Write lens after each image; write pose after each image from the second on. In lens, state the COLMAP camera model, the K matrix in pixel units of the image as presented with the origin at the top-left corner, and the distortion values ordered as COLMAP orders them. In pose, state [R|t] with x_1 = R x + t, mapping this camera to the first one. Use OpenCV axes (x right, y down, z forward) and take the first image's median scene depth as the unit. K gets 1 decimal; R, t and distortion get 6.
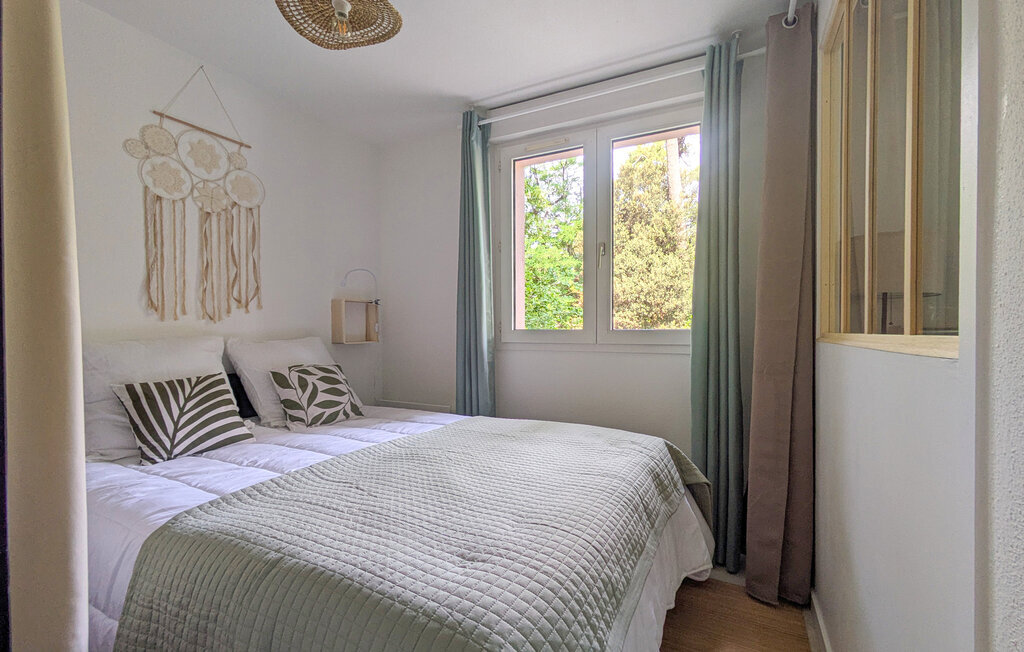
lens RADIAL K [[435.3, 0, 513.1], [0, 435.3, 332.5], [0, 0, 1]] dist [0.000323, -0.000021]
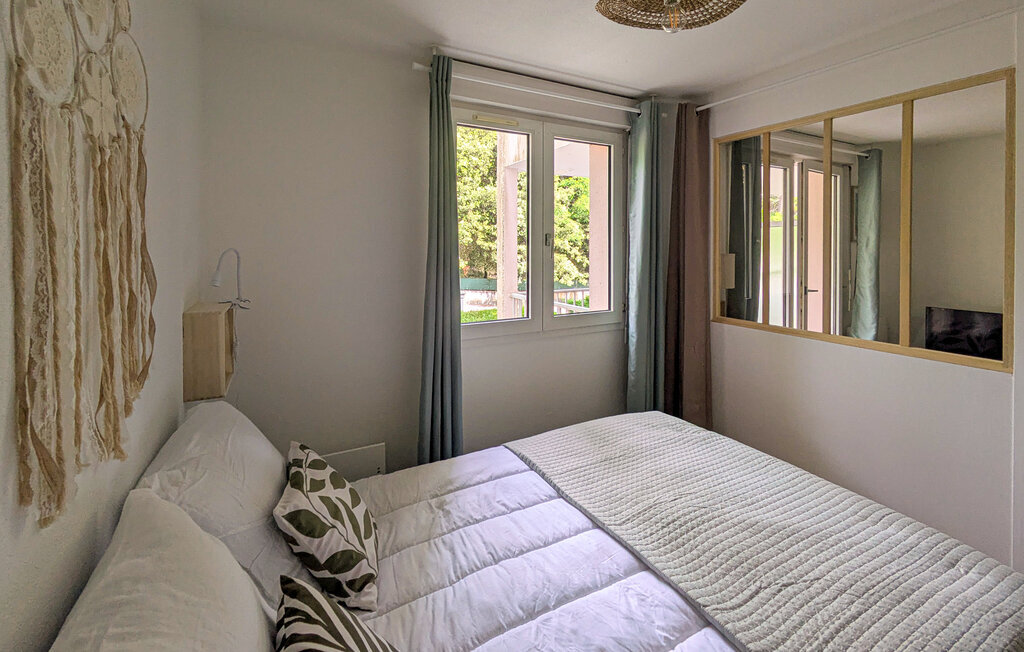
lens RADIAL K [[441.2, 0, 512.6], [0, 441.2, 248.9], [0, 0, 1]] dist [-0.000085, 0.000003]
pose [[0.563706, -0.001352, 0.825974, -1.013183], [0.005669, 0.999981, -0.002232, -0.237840], [-0.825956, 0.005940, 0.563704, 0.678114]]
